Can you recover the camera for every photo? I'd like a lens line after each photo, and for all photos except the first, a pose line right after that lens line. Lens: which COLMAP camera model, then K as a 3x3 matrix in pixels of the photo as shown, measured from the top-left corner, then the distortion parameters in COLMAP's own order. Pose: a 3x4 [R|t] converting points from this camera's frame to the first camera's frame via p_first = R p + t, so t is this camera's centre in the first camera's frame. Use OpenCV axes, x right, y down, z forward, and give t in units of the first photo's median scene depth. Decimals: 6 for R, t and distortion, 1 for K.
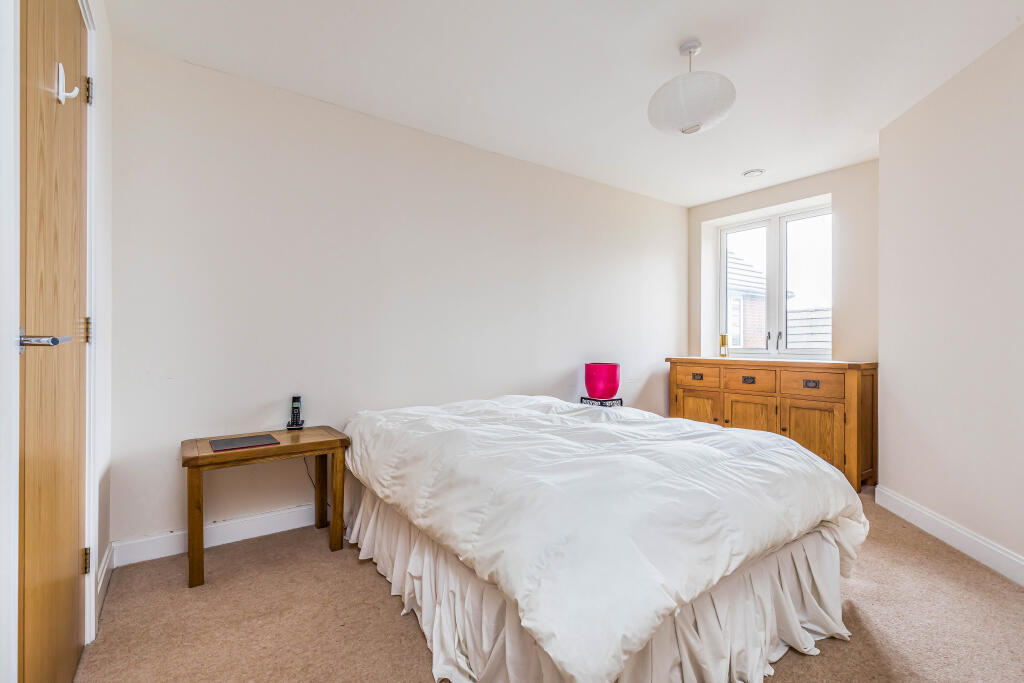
lens RADIAL K [[462.8, 0, 512.0], [0, 462.8, 341.5], [0, 0, 1]] dist [0.008856, -0.000378]
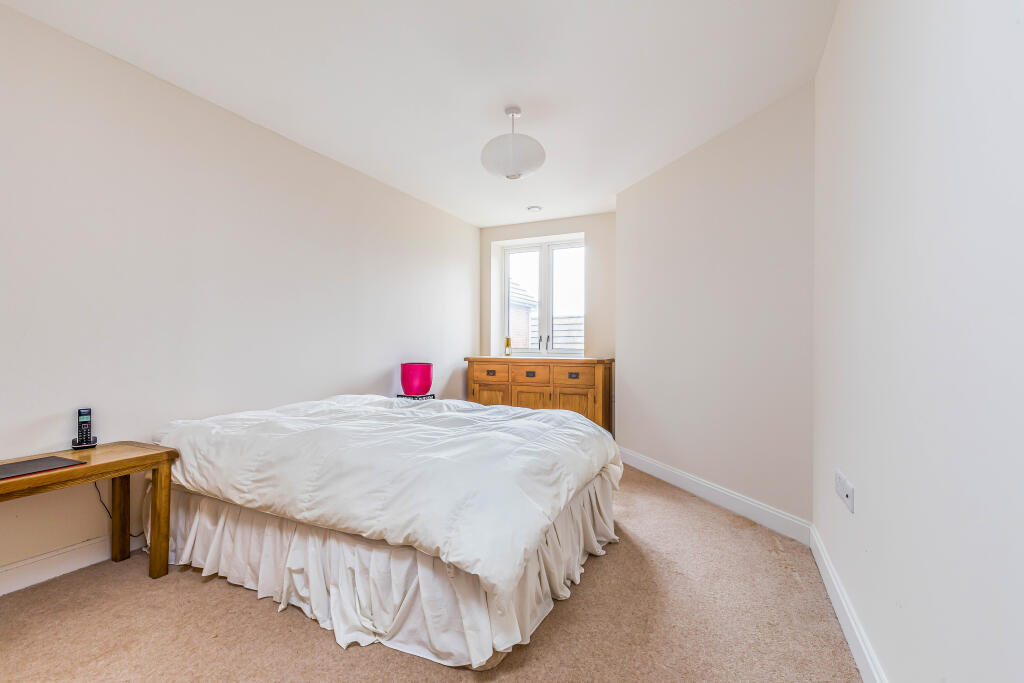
lens RADIAL K [[460.7, 0, 509.7], [0, 460.7, 343.0], [0, 0, 1]] dist [0.007481, -0.001191]
pose [[0.880014, 0.001497, 0.474945, -0.215614], [-0.001797, 0.999998, 0.000178, -0.000952], [-0.474944, -0.001010, 0.880016, -0.103955]]
